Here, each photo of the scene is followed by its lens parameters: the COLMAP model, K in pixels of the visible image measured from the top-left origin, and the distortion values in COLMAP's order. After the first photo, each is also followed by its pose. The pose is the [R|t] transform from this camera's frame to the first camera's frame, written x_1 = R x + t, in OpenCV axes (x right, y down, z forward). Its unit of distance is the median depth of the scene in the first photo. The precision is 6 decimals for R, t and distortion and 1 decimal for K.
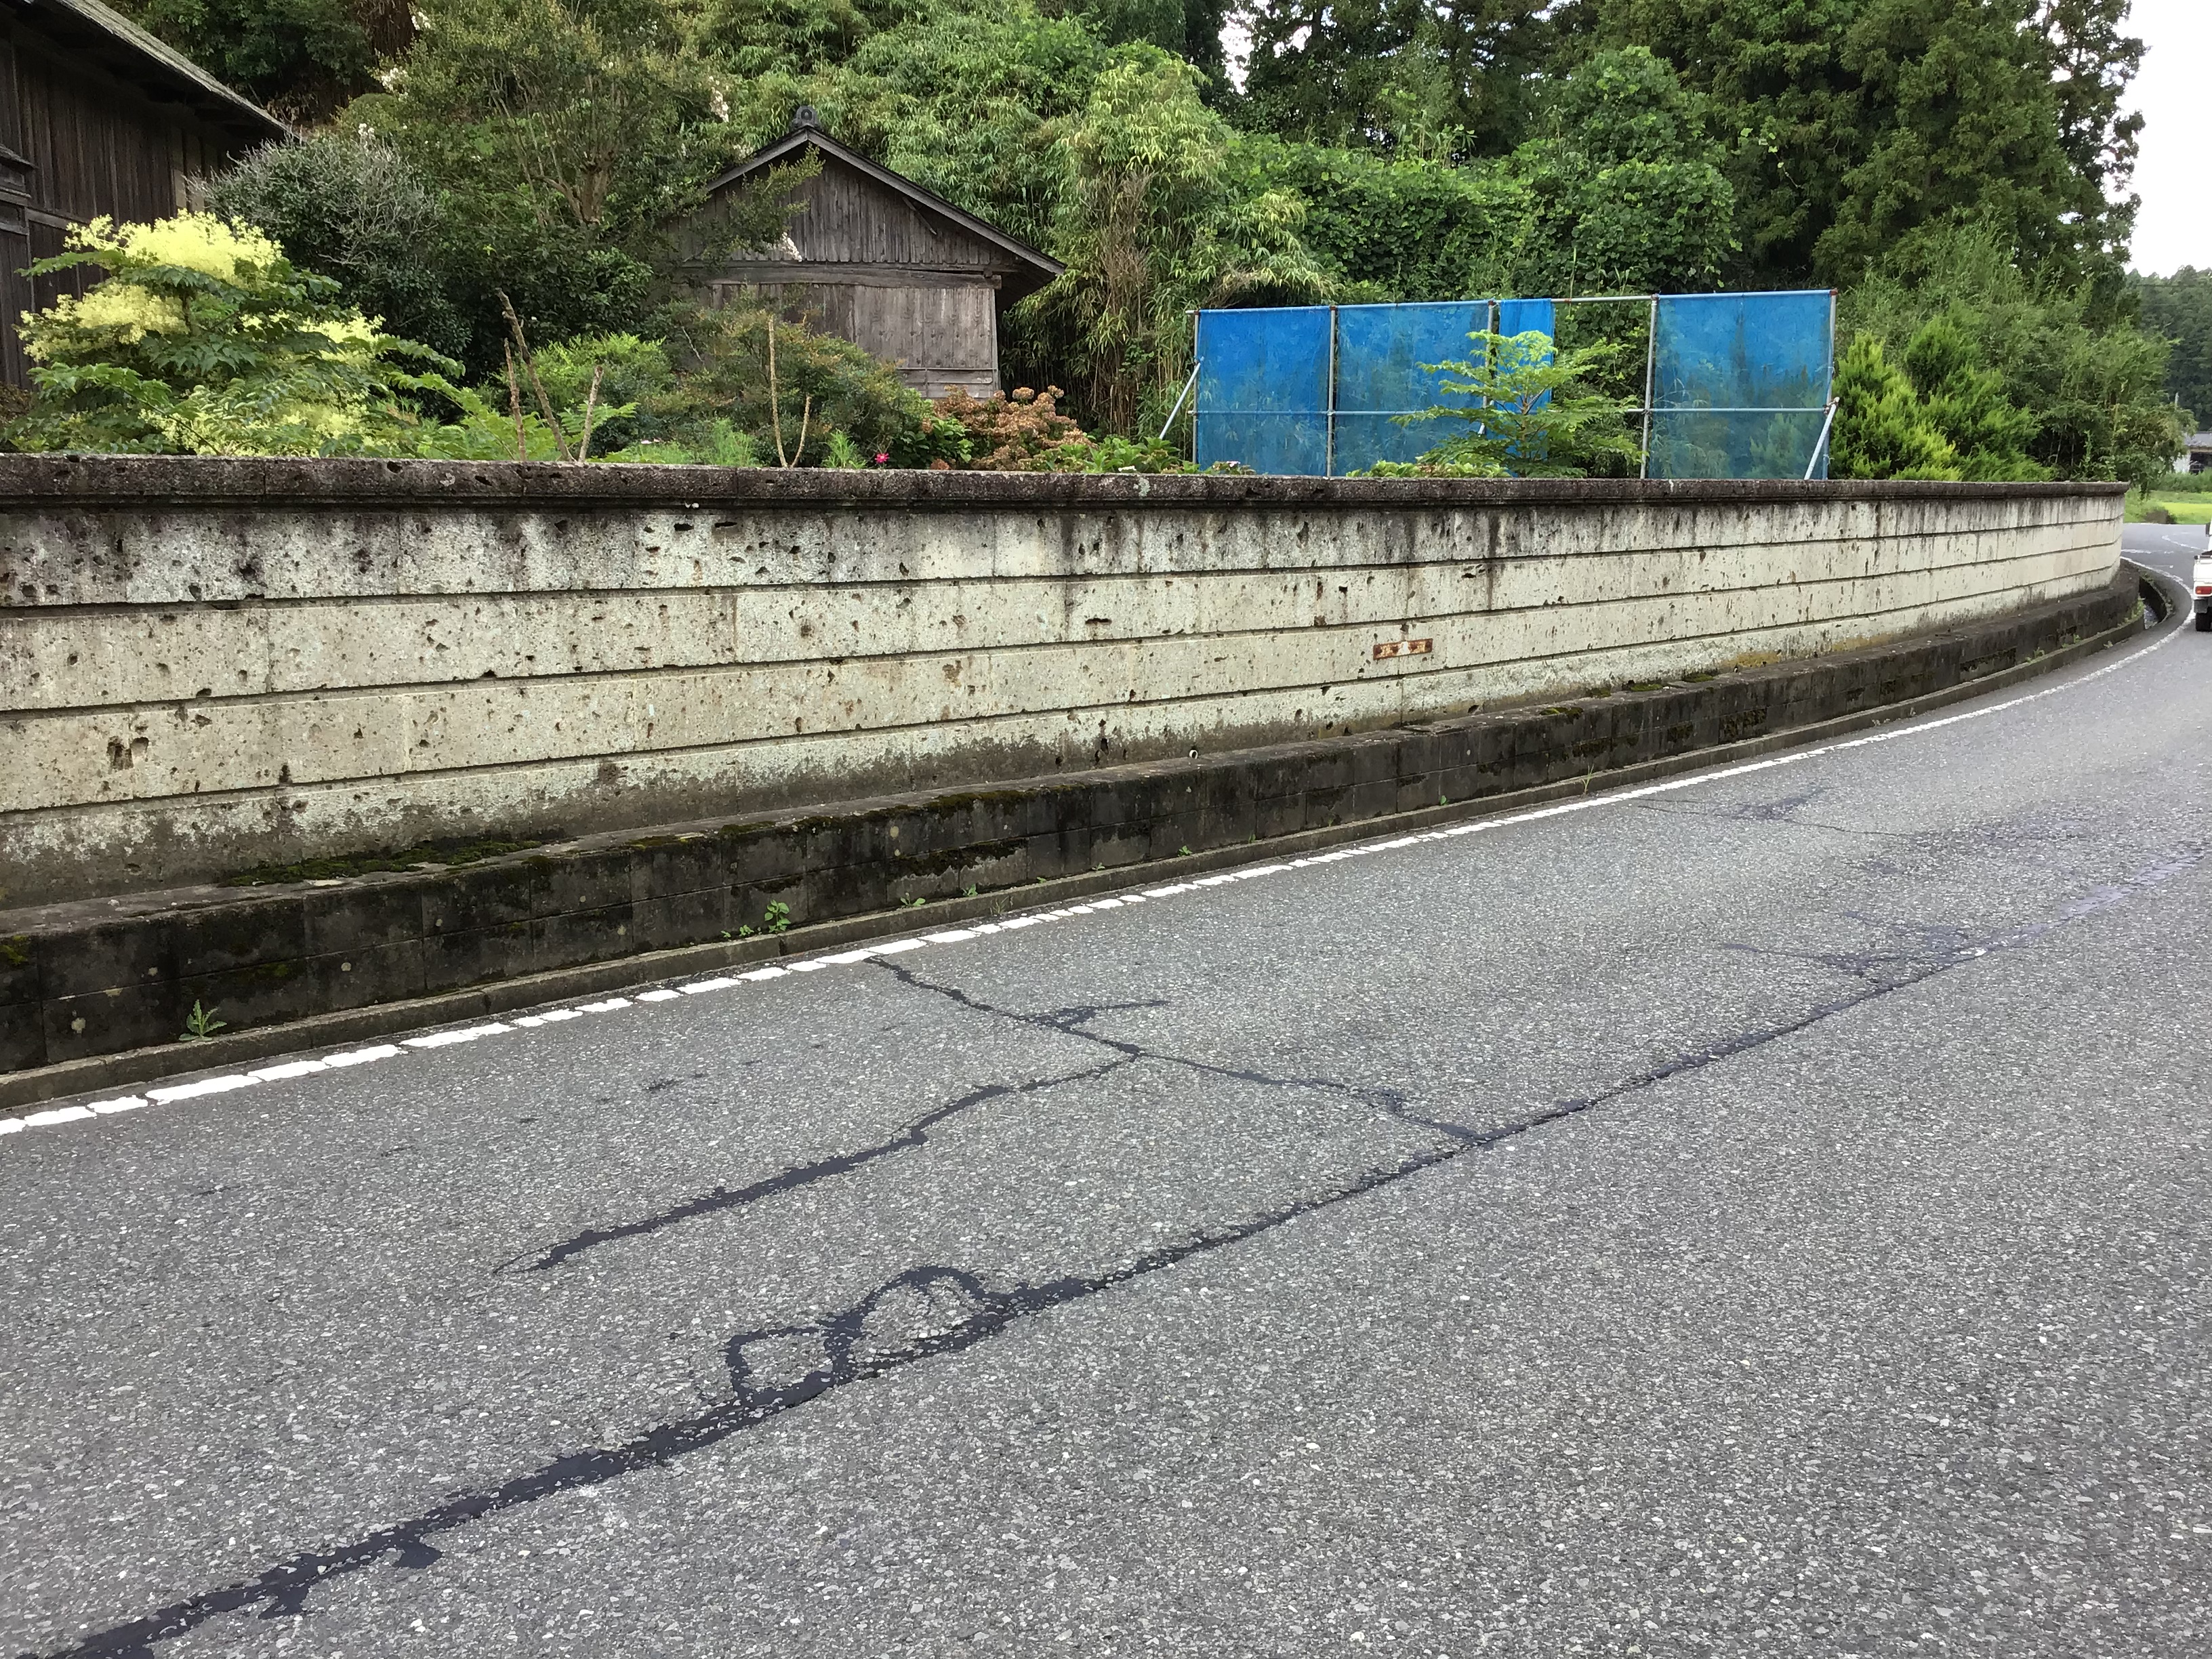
lens RADIAL K [[1997.5, 0, 1131.4], [0, 1997.5, 817.3], [0, 0, 1]] dist [0.116170, -0.213387]
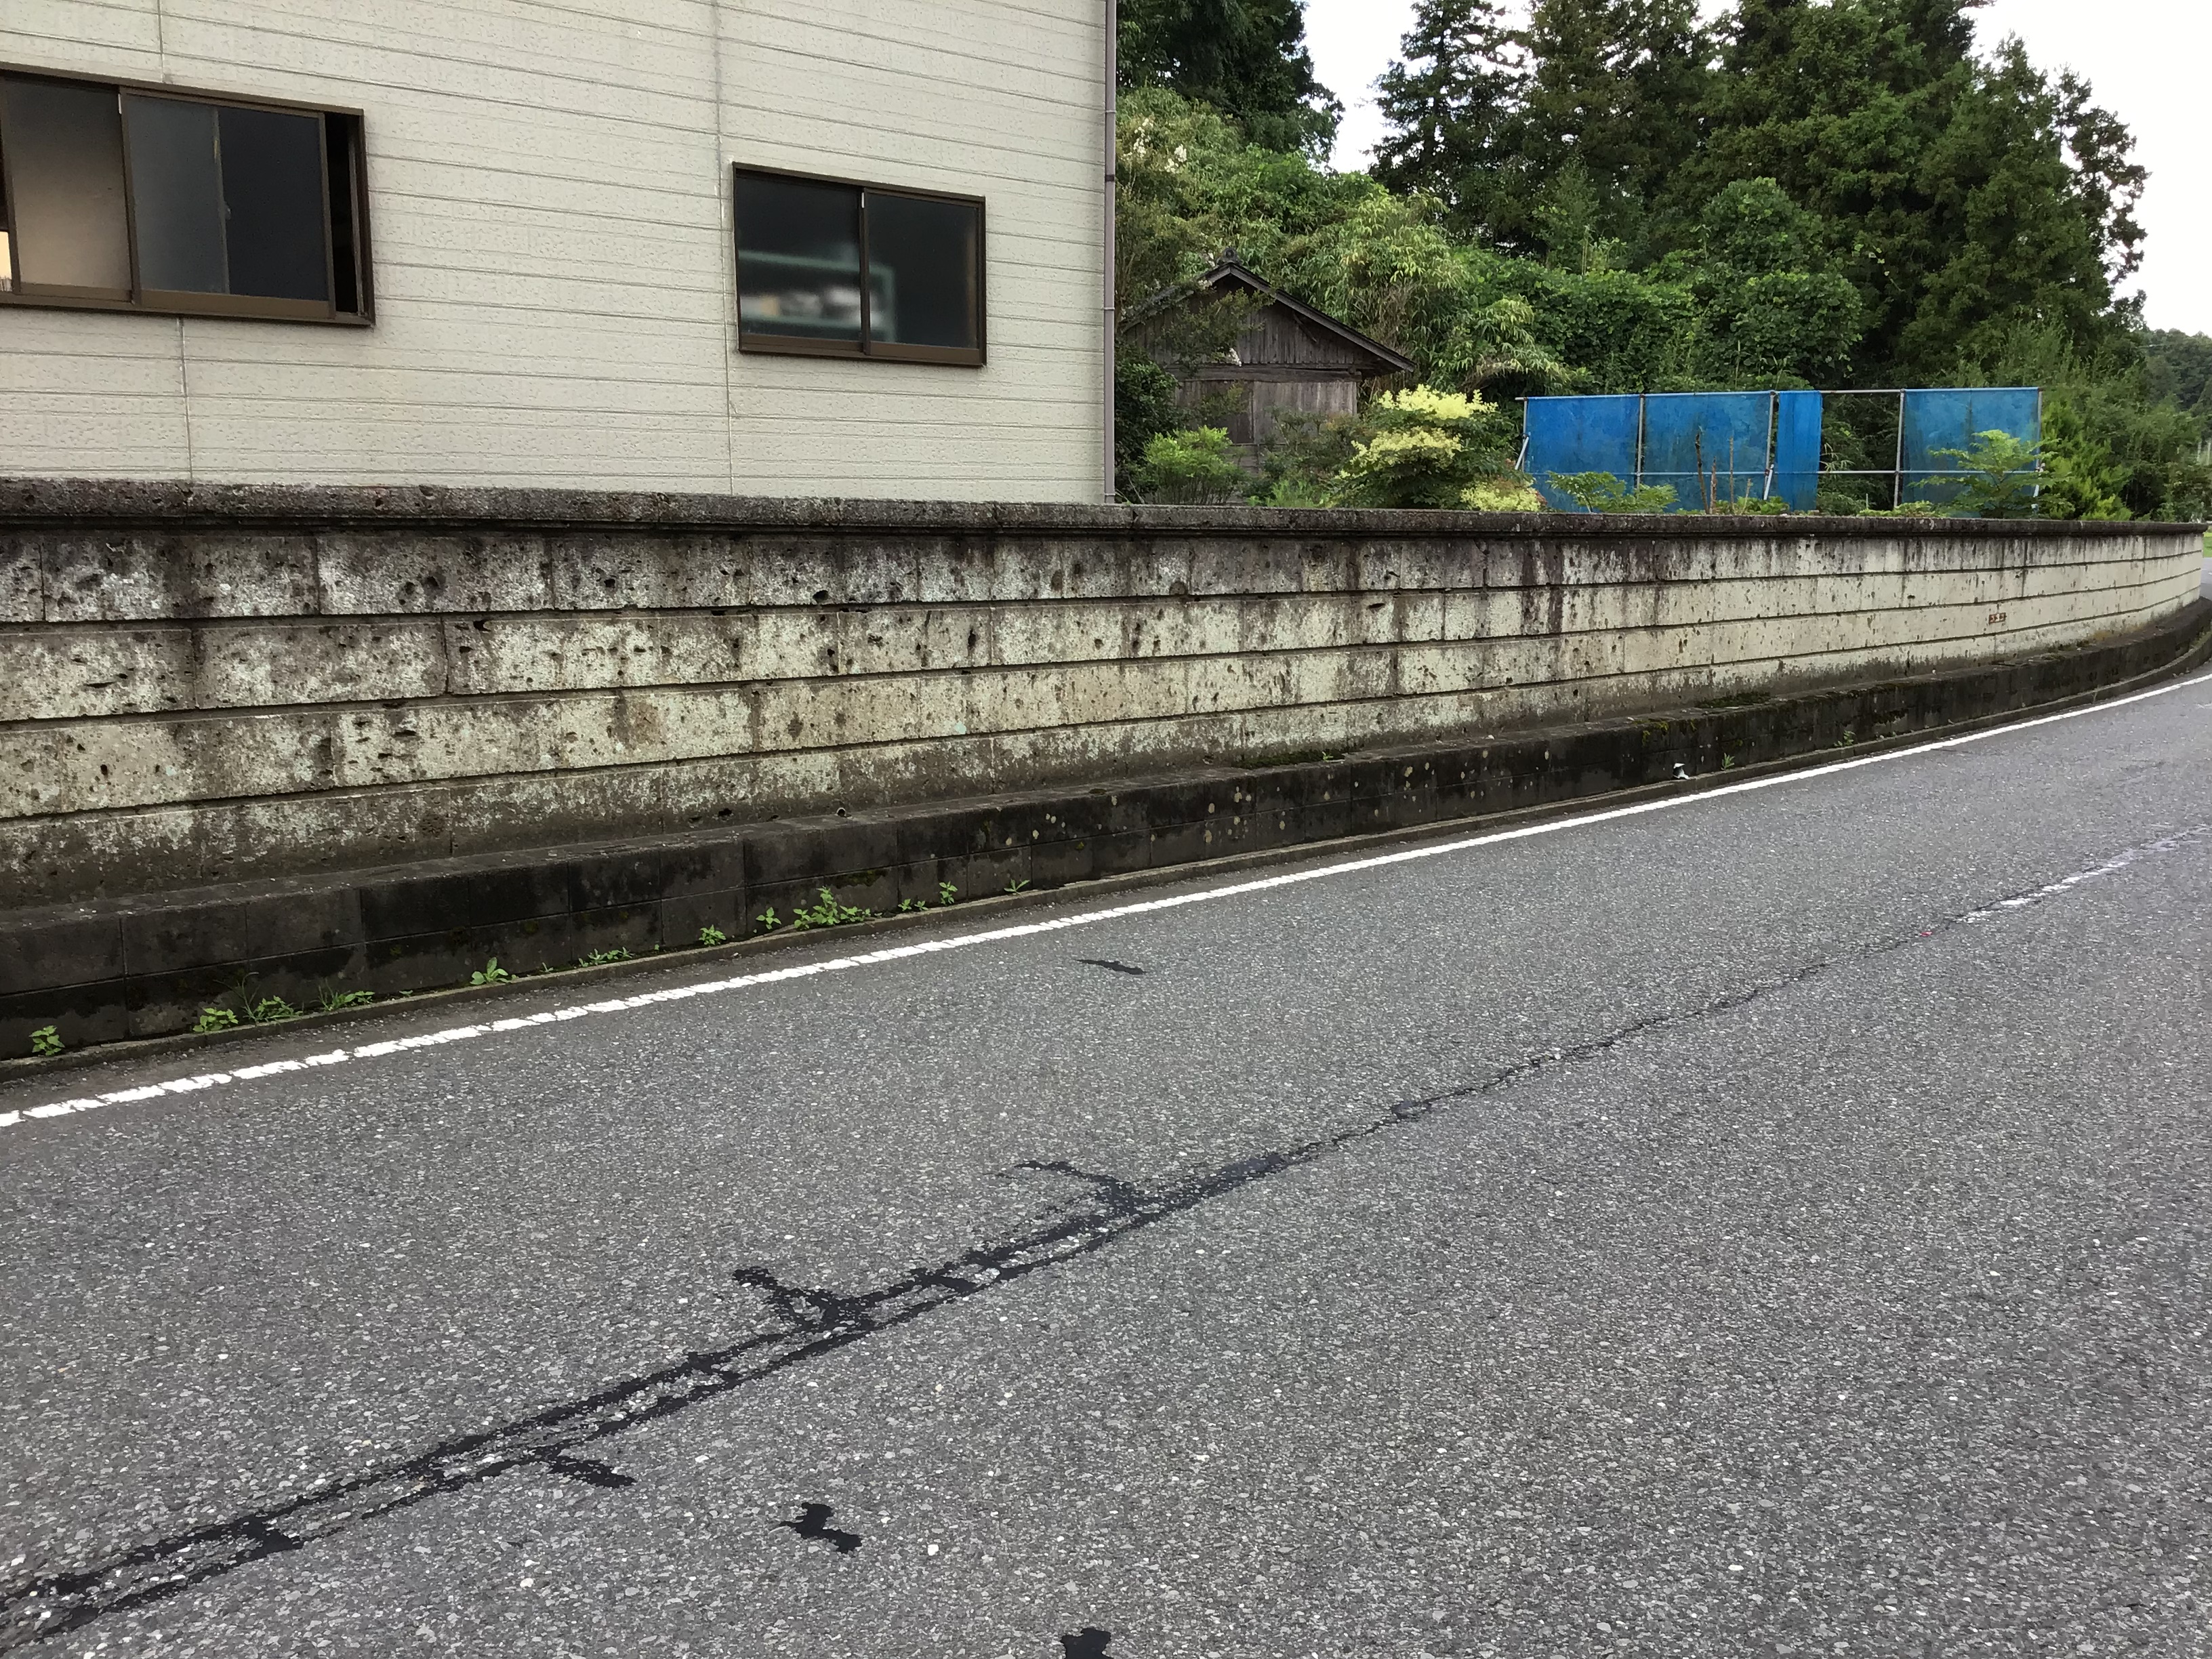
lens RADIAL K [[1997.5, 0, 1131.4], [0, 1997.5, 817.3], [0, 0, 1]] dist [0.116170, -0.213387]
pose [[0.998220, -0.015541, 0.057582, -0.895166], [0.016916, 0.999581, -0.023479, 0.145538], [-0.057193, 0.024412, 0.998065, -0.870772]]
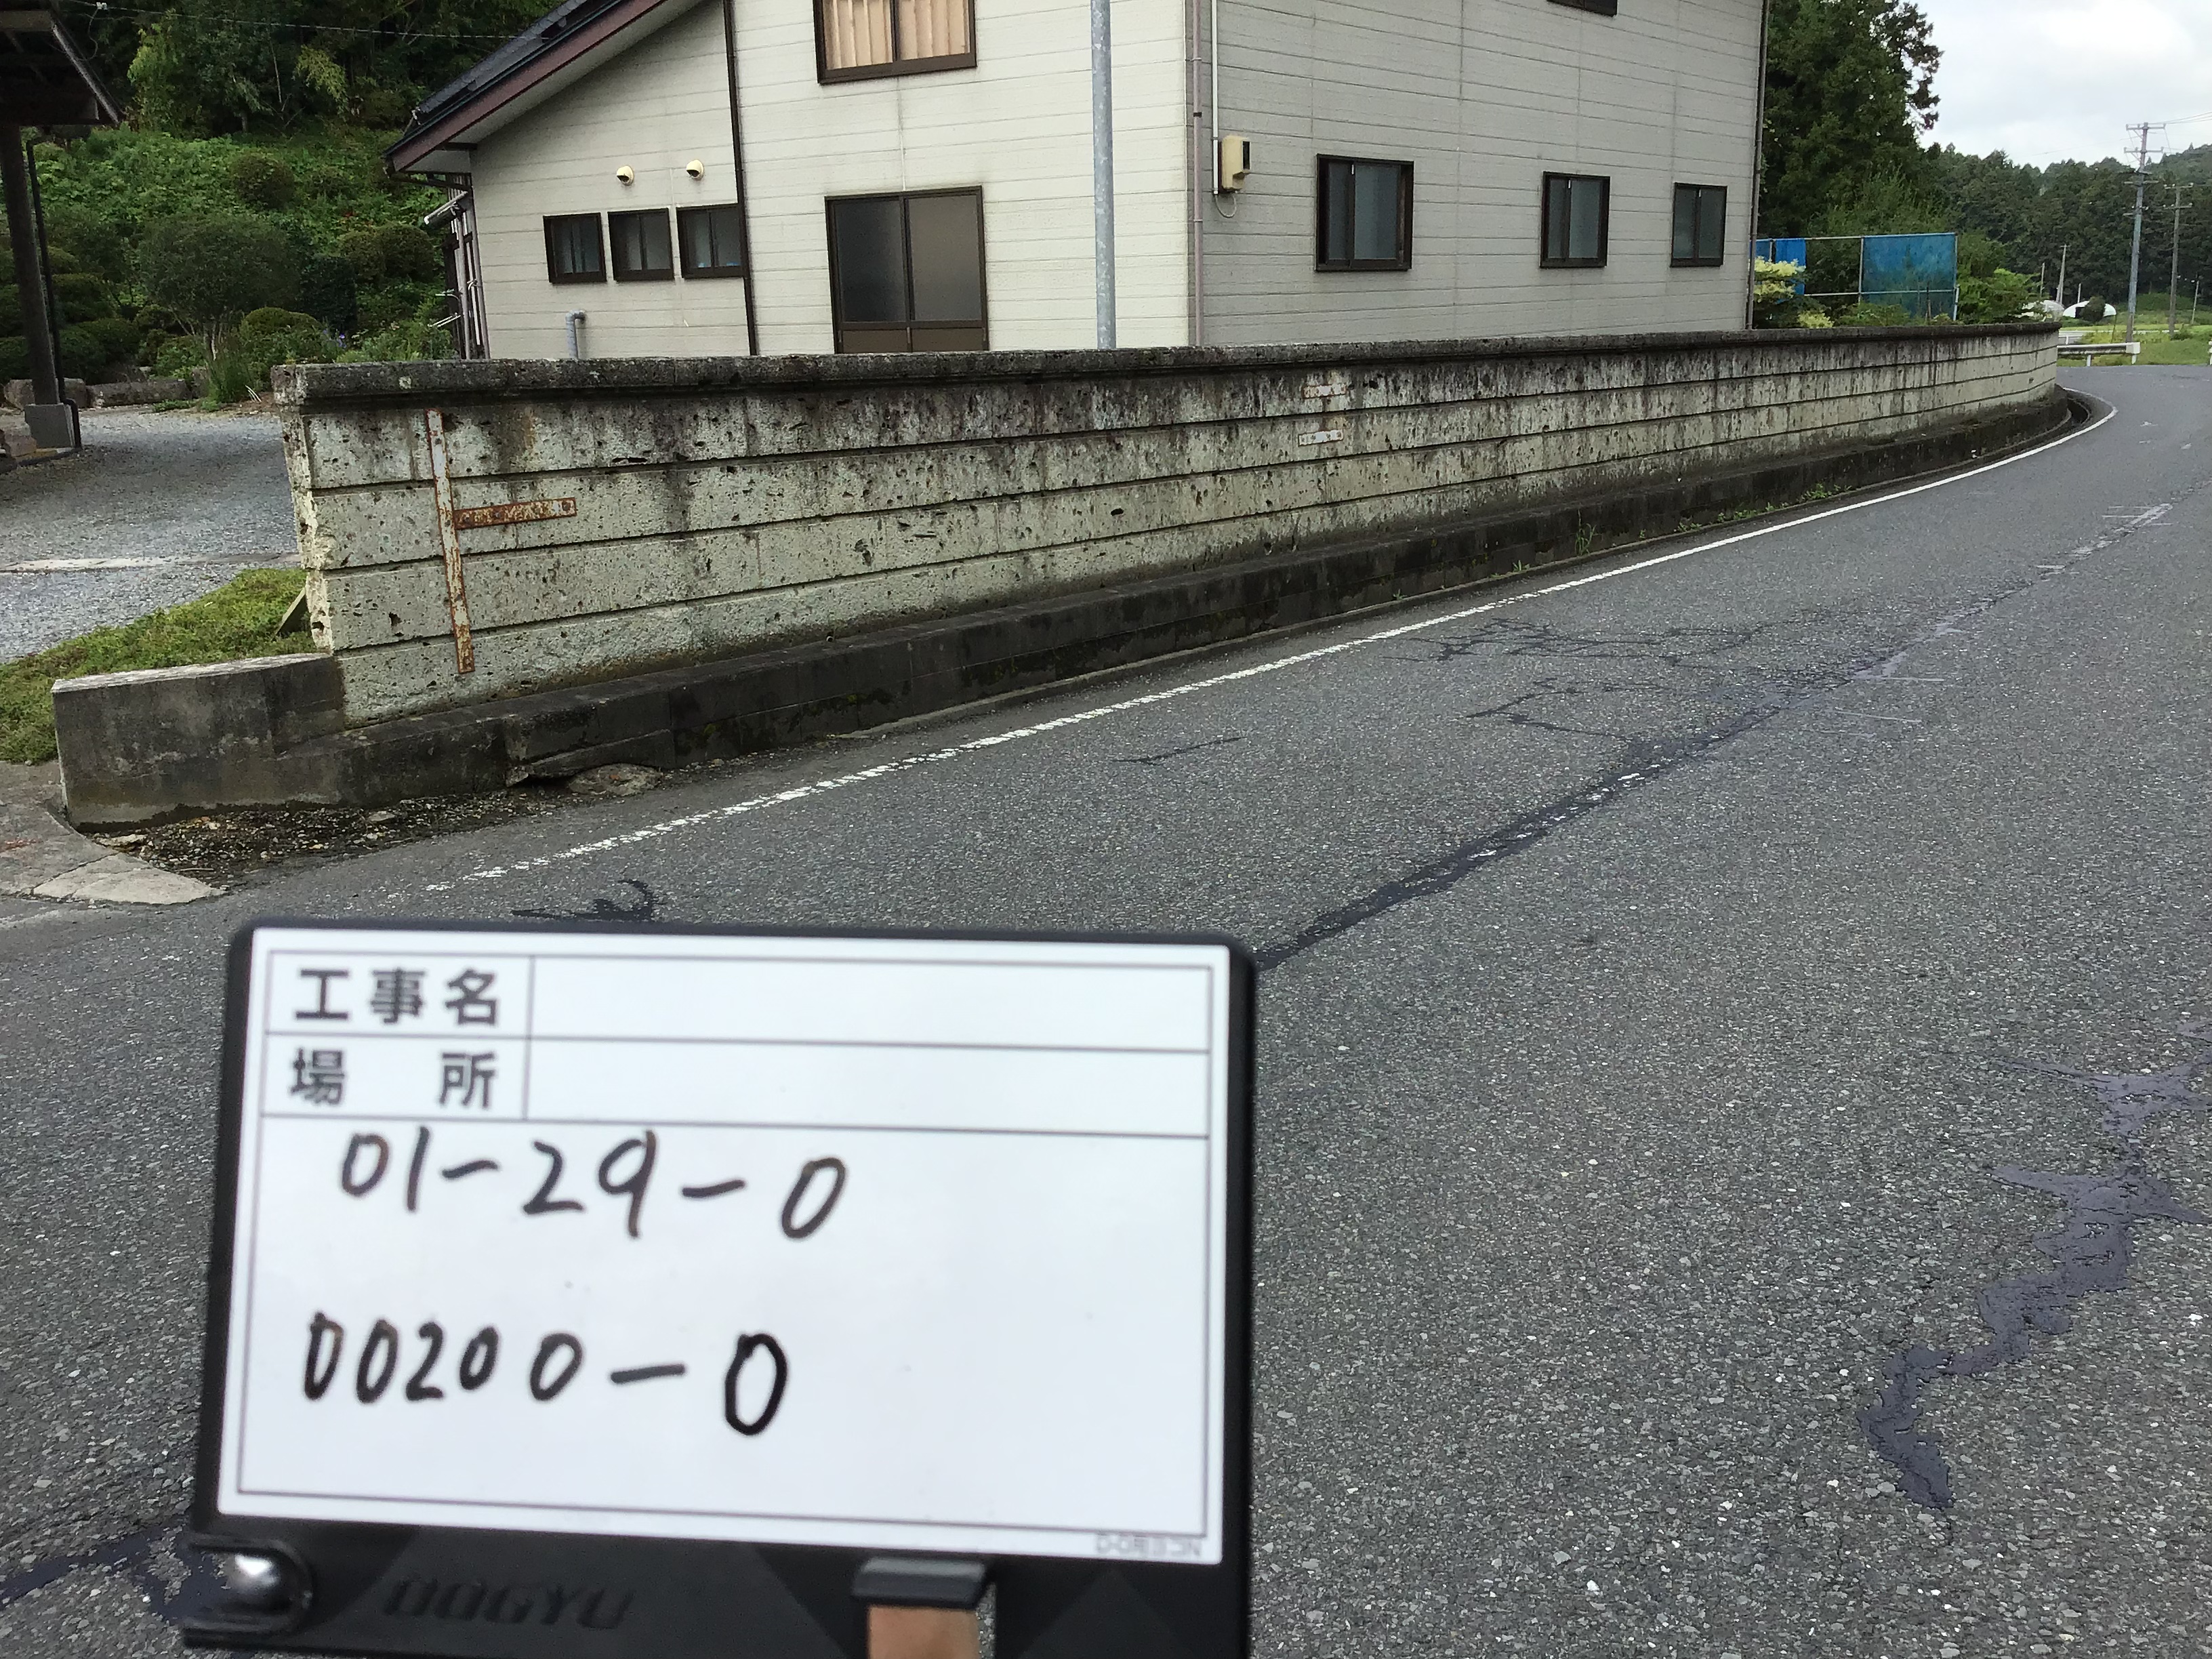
lens RADIAL K [[1977.9, 0, 1079.7], [0, 1977.9, 835.2], [0, 0, 1]] dist [0.119561, -0.257014]
pose [[0.979621, -0.092441, 0.178320, -2.341946], [0.081053, 0.994239, 0.070139, 0.335743], [-0.183776, -0.054256, 0.981470, -2.161680]]
